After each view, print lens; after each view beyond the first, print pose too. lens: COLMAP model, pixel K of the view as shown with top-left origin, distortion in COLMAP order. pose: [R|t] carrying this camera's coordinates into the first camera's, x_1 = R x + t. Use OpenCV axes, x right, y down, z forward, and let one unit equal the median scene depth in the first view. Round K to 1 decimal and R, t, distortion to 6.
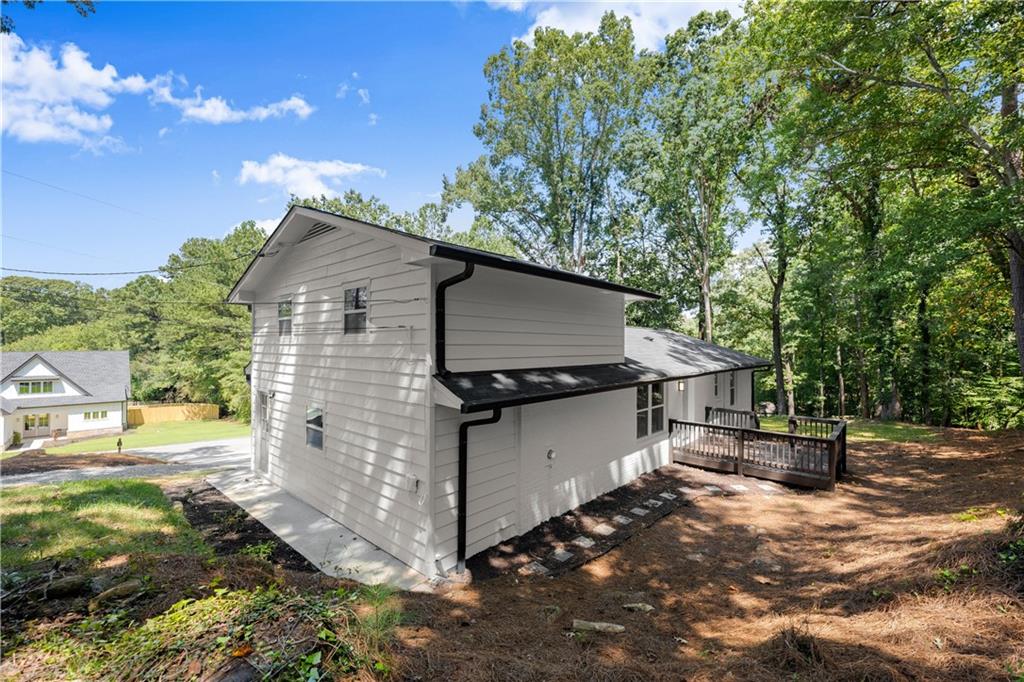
lens RADIAL K [[421.2, 0, 511.4], [0, 421.2, 350.0], [0, 0, 1]] dist [0.000542, -0.000053]
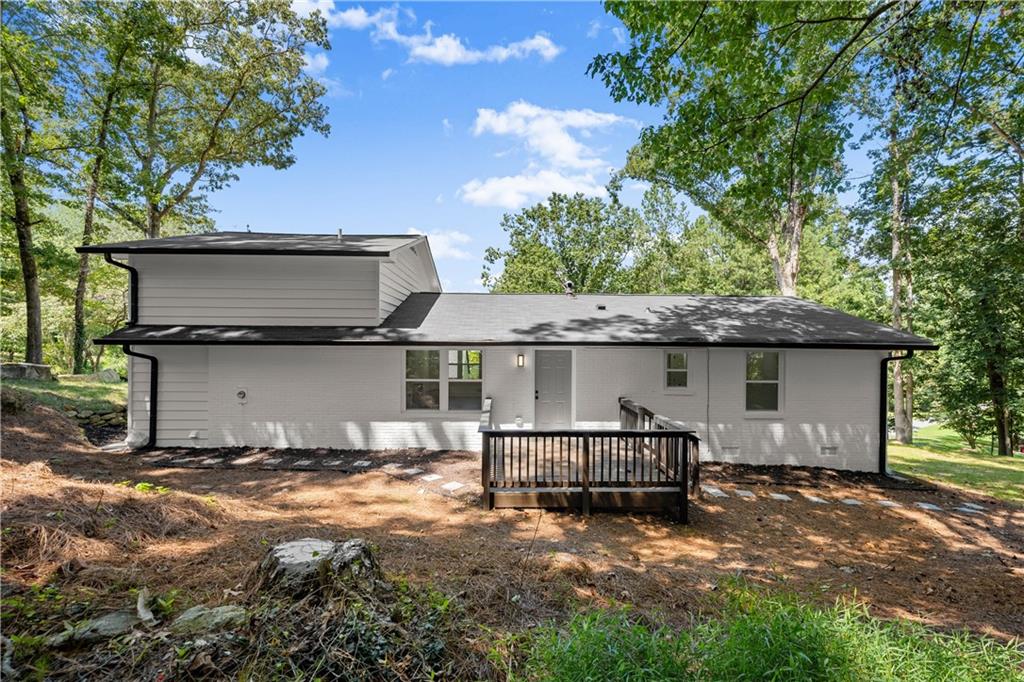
lens RADIAL K [[421.2, 0, 511.4], [0, 421.2, 350.0], [0, 0, 1]] dist [0.000542, -0.000053]
pose [[0.697591, 0.009737, -0.716430, 1.329503], [-0.012648, 0.999919, 0.001275, 0.089215], [0.716385, 0.008172, 0.697658, 0.602027]]
